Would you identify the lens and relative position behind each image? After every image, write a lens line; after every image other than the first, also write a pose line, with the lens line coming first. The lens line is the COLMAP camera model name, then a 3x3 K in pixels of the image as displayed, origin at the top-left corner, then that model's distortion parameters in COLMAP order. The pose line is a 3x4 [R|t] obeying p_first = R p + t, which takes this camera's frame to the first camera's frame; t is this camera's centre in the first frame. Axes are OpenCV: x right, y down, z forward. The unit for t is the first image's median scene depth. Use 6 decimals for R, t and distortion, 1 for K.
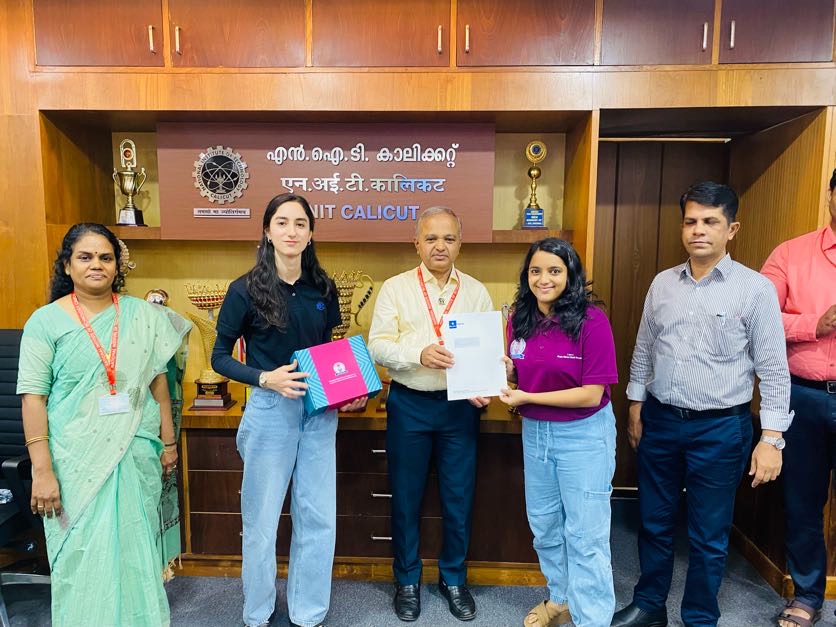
lens RADIAL K [[633.5, 0, 418.0], [0, 633.5, 313.5], [0, 0, 1]] dist [0.014143, 0.008248]
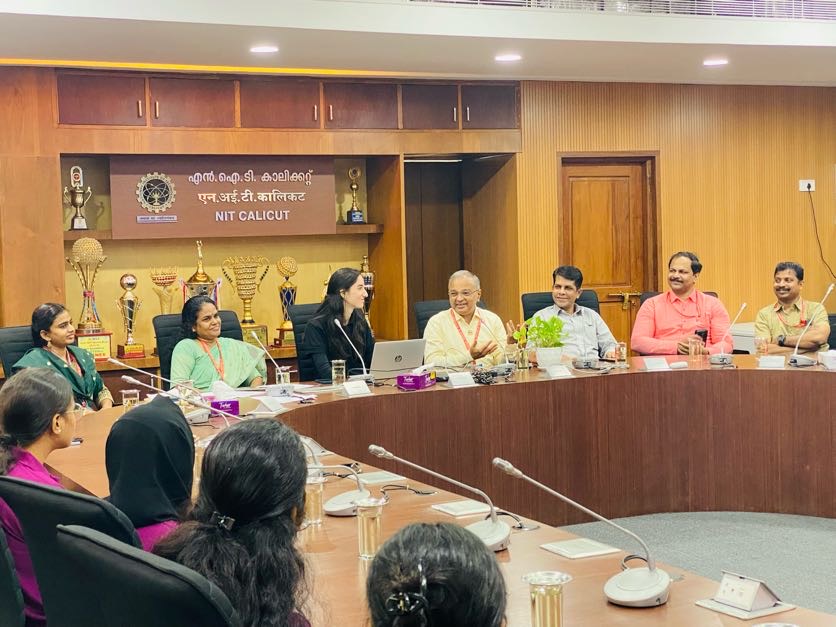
lens RADIAL K [[1549.1, 0, 418.0], [0, 1549.1, 313.5], [0, 0, 1]] dist [0.192141, 0.134285]
pose [[0.879653, -0.057683, 0.472104, -1.481369], [0.085781, 0.995582, -0.038190, 0.236303], [-0.467816, 0.074092, 0.880715, -2.350471]]
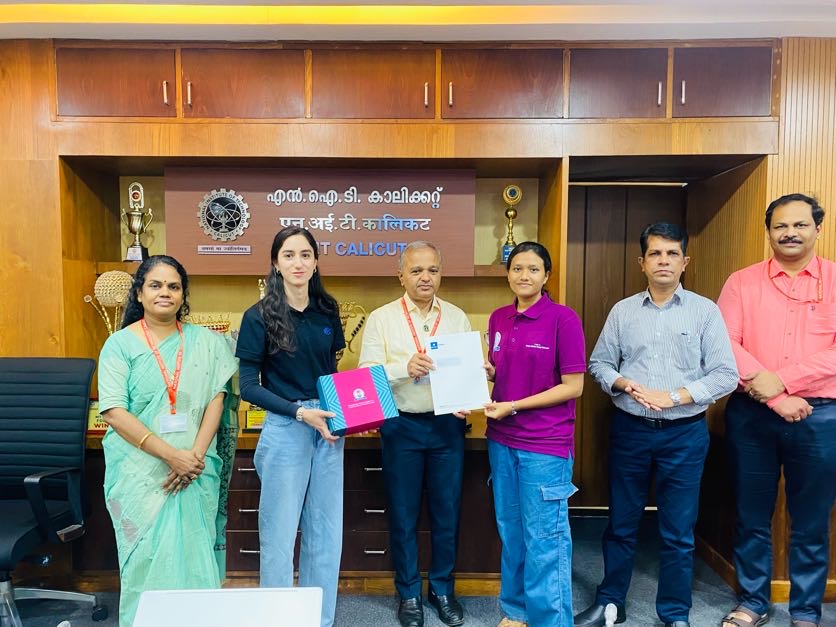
lens RADIAL K [[627.8, 0, 411.5], [0, 627.8, 321.0], [0, 0, 1]] dist [0.030519, -0.010062]
pose [[0.999520, -0.004636, 0.030620, -0.024548], [0.006363, 0.998380, -0.056537, 0.025991], [-0.030309, 0.056704, 0.997931, -0.075534]]
